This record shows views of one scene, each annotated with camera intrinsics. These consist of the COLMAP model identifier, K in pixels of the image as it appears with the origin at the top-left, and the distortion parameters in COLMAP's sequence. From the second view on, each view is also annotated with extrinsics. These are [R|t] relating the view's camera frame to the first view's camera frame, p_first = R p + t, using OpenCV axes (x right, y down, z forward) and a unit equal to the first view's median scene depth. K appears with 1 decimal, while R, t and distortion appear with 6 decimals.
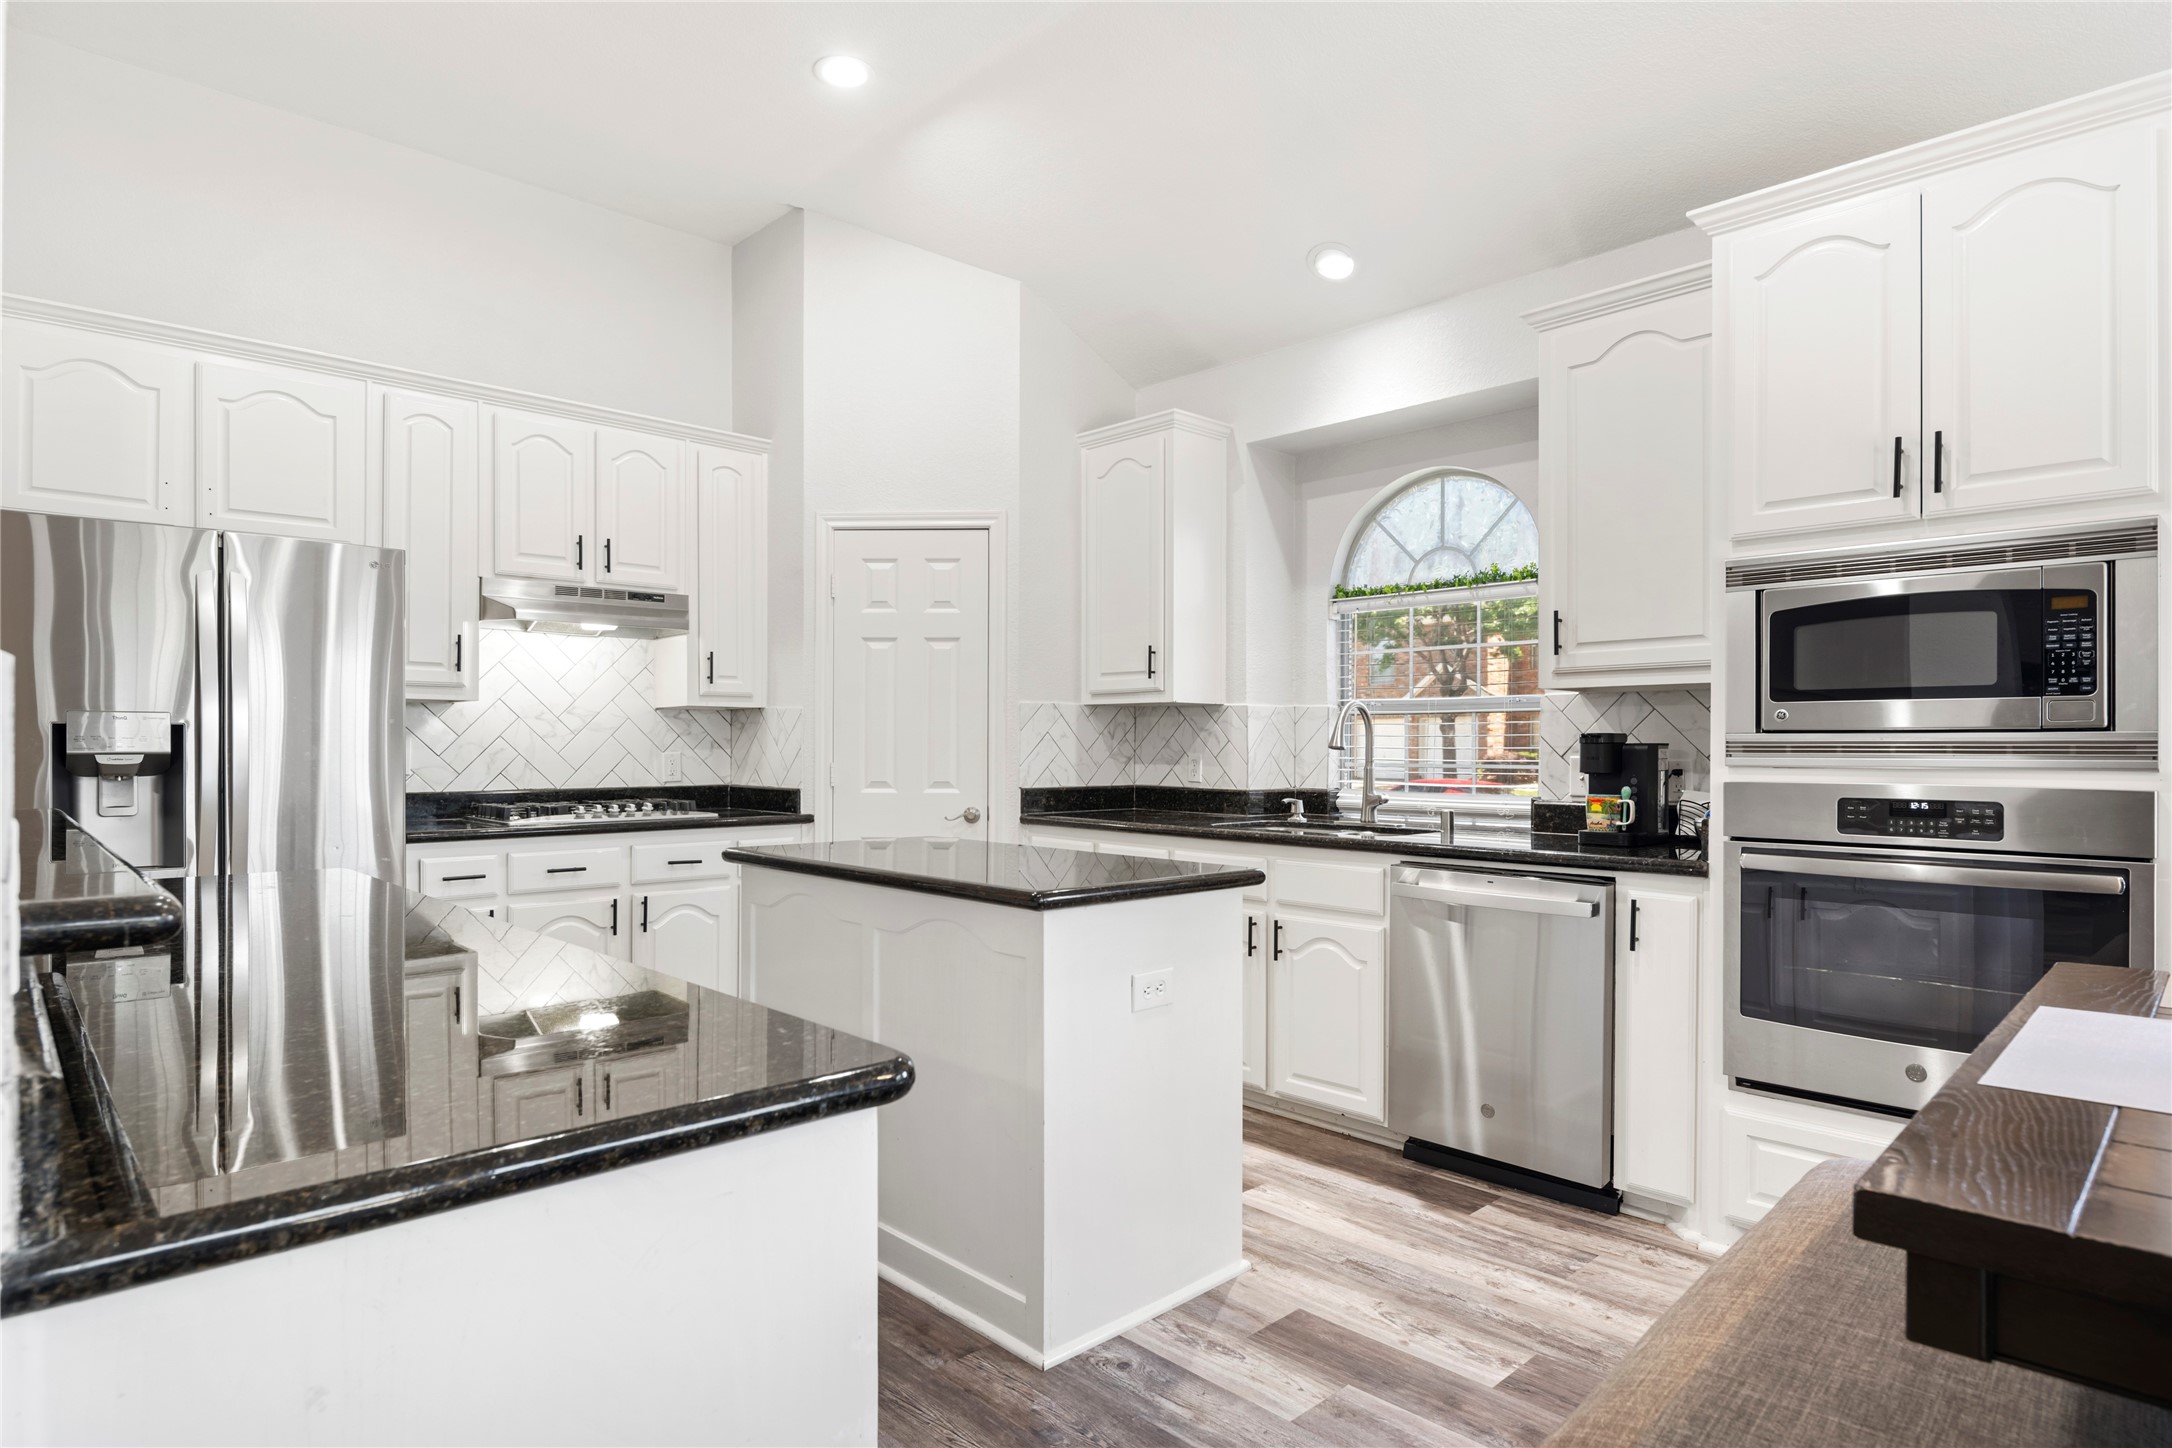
lens RADIAL K [[1189.4, 0, 1076.3], [0, 1189.4, 739.6], [0, 0, 1]] dist [-0.003582, -0.002178]
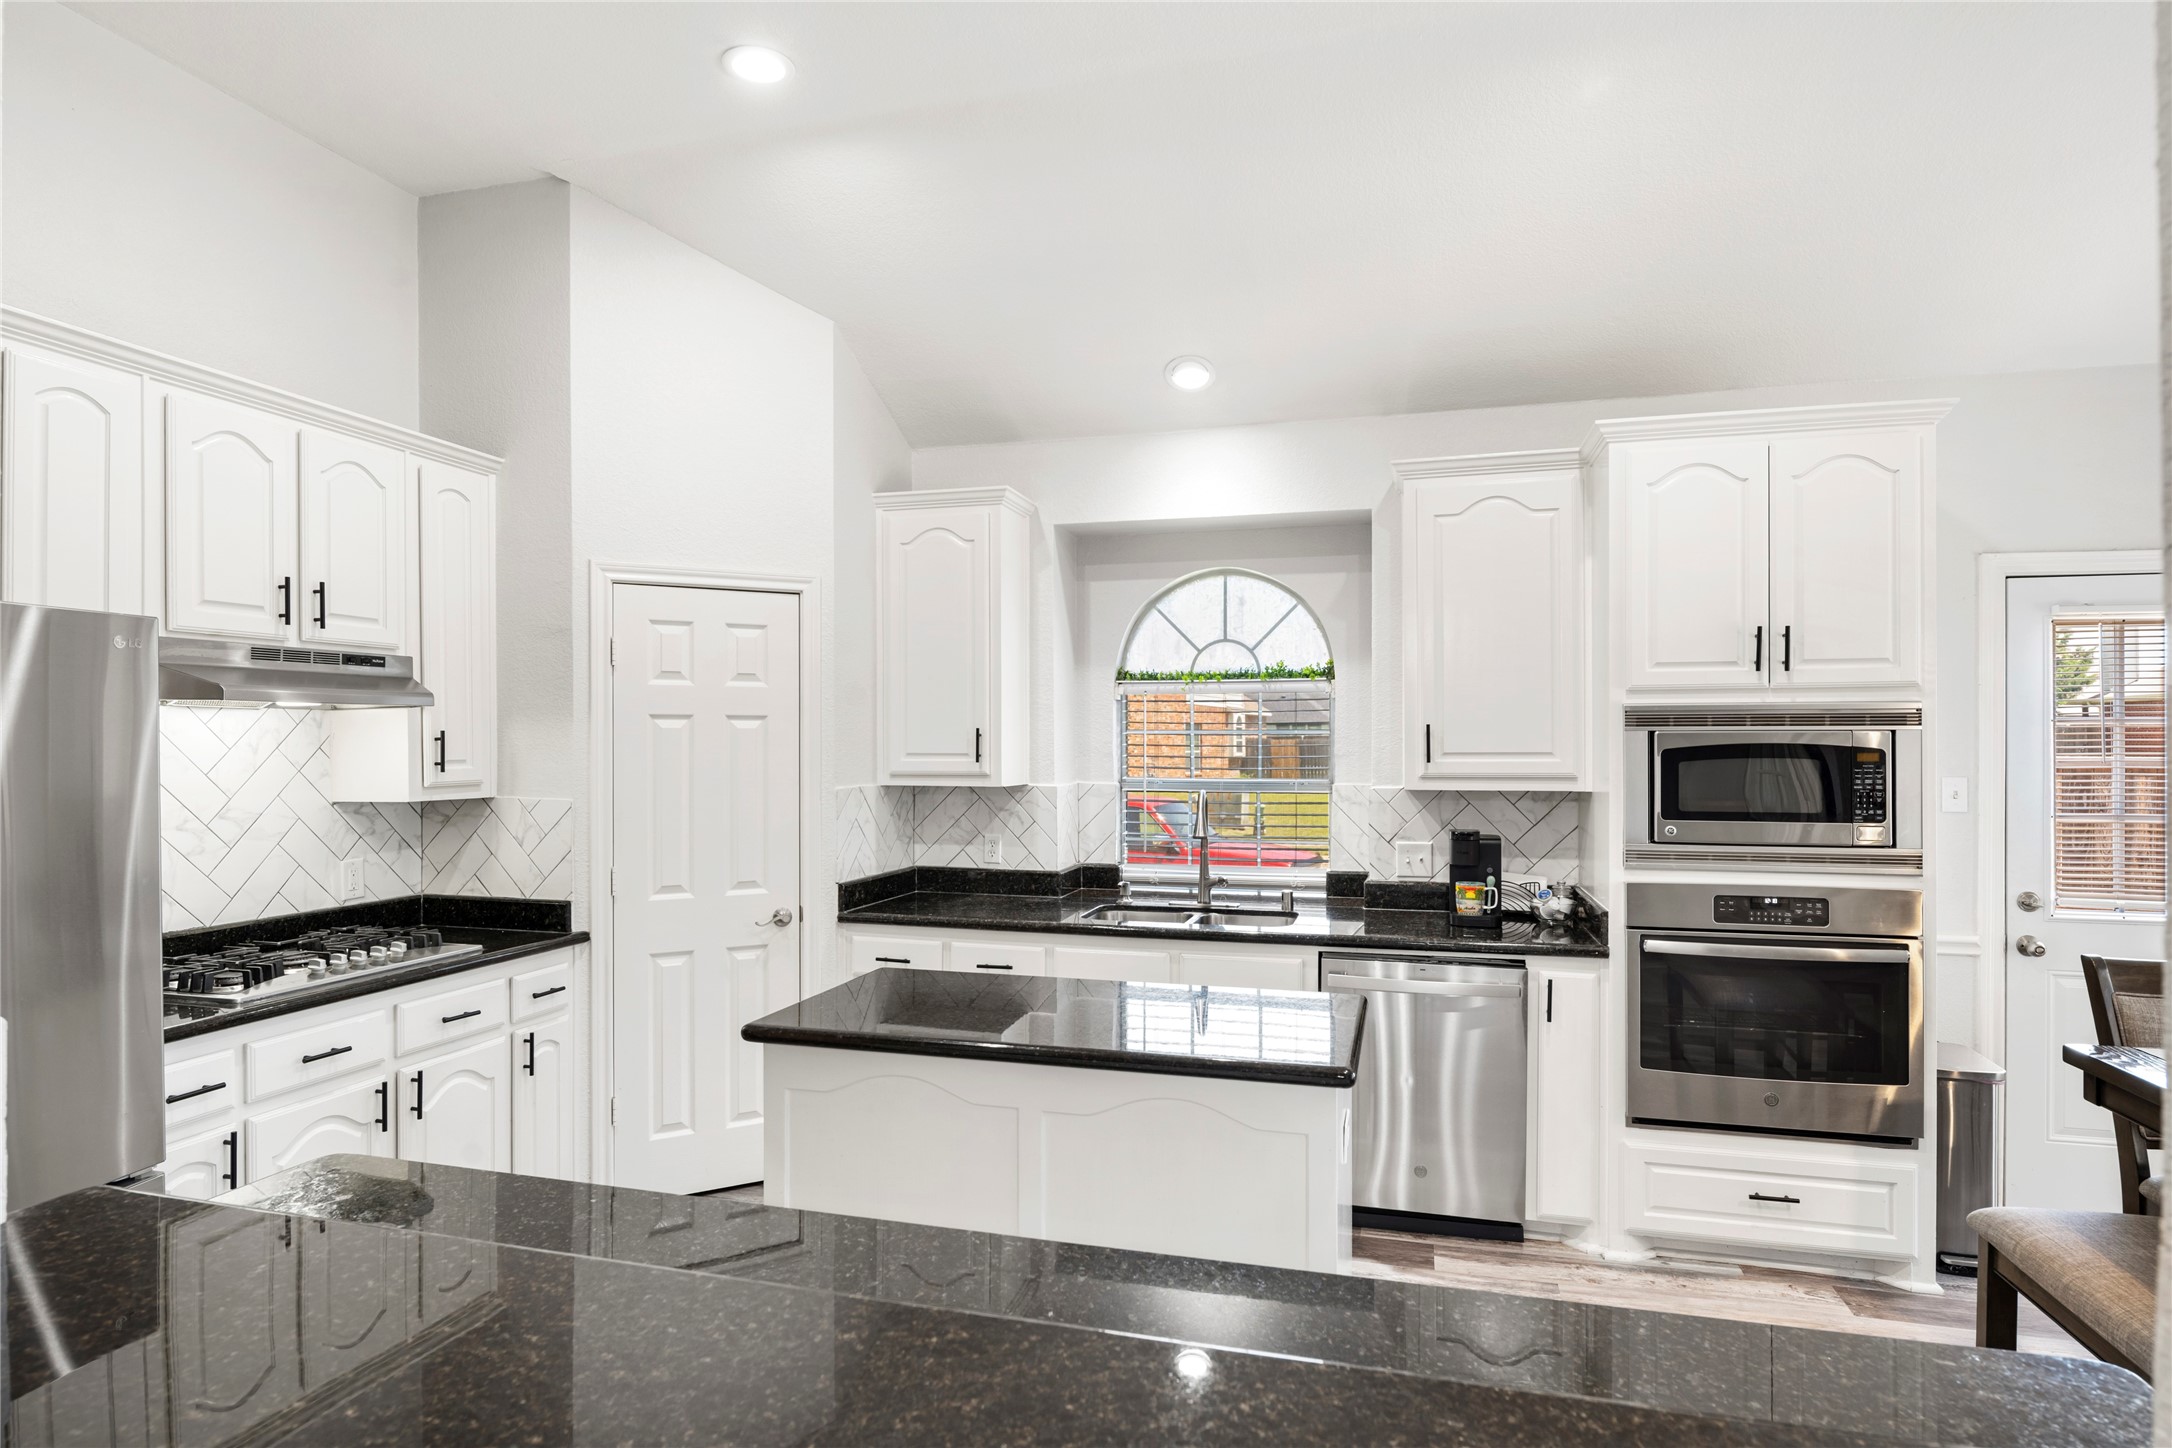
lens RADIAL K [[1179.9, 0, 1078.7], [0, 1179.9, 737.7], [0, 0, 1]] dist [-0.002796, -0.000284]
pose [[0.858673, -0.000598, 0.512524, -0.364975], [0.000899, 1.000000, -0.000339, -0.072824], [-0.512523, 0.000752, 0.858673, 0.141791]]
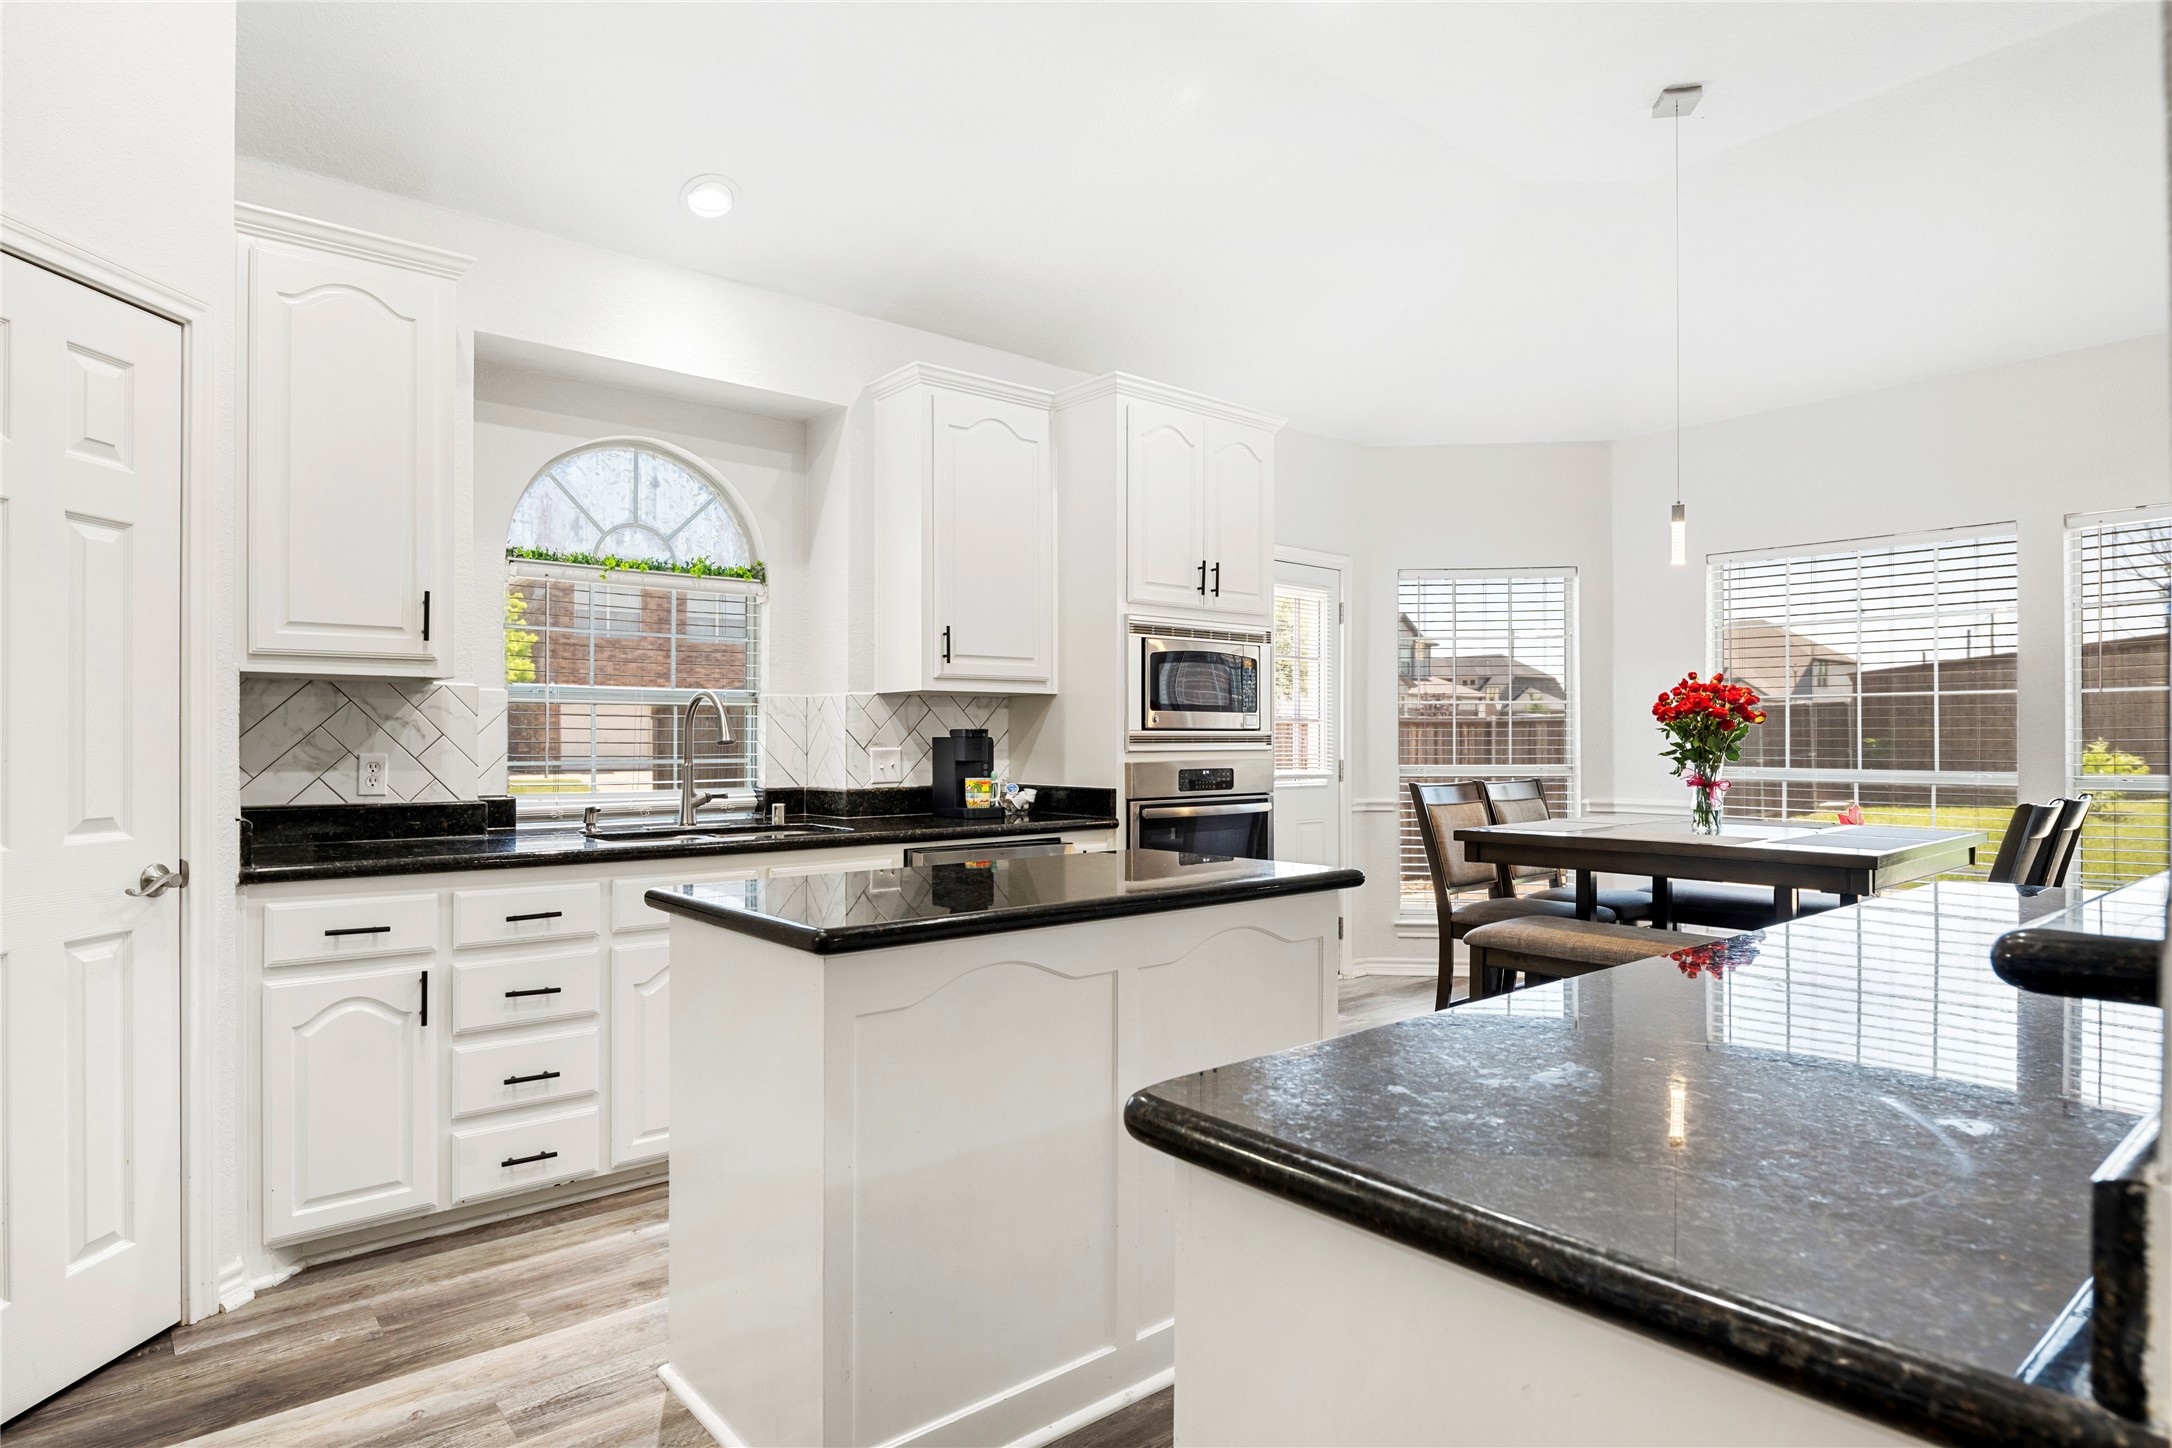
lens RADIAL K [[1189.4, 0, 1076.3], [0, 1189.4, 739.6], [0, 0, 1]] dist [-0.003582, -0.002178]
pose [[0.059772, -0.003209, 0.998207, -0.595363], [-0.002014, 0.999992, 0.003335, 0.000923], [-0.998210, -0.002210, 0.059765, 0.608792]]
